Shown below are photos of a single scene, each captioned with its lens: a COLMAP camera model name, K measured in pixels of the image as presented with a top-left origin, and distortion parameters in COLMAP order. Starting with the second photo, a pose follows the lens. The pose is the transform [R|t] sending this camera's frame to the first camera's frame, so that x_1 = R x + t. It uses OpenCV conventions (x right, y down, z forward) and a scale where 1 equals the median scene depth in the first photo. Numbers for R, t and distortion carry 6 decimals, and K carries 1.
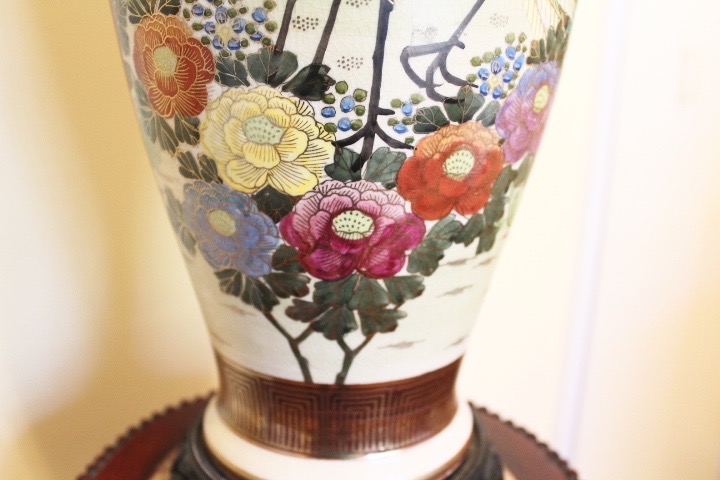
lens RADIAL K [[681.5, 0, 365.4], [0, 681.5, 235.8], [0, 0, 1]] dist [-0.114864, 0.000000]
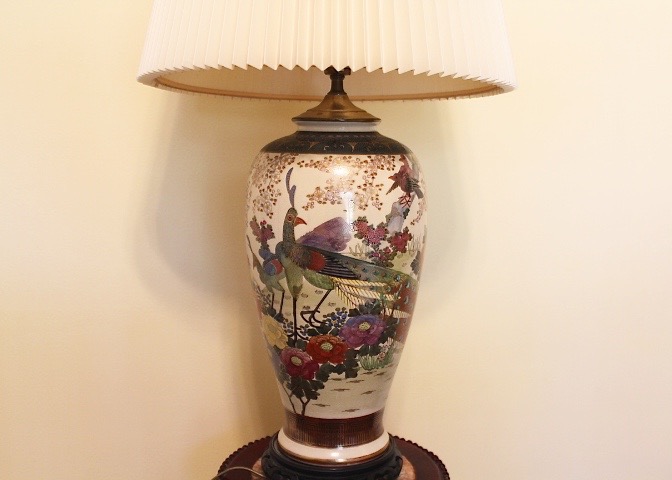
lens RADIAL K [[725.3, 0, 339.2], [0, 725.3, 242.5], [0, 0, 1]] dist [-0.155224, 0.000000]
pose [[0.822054, 0.068288, -0.565300, 2.068567], [-0.132200, 0.988544, -0.072827, -0.352323], [0.553851, 0.134600, 0.821664, -1.770115]]
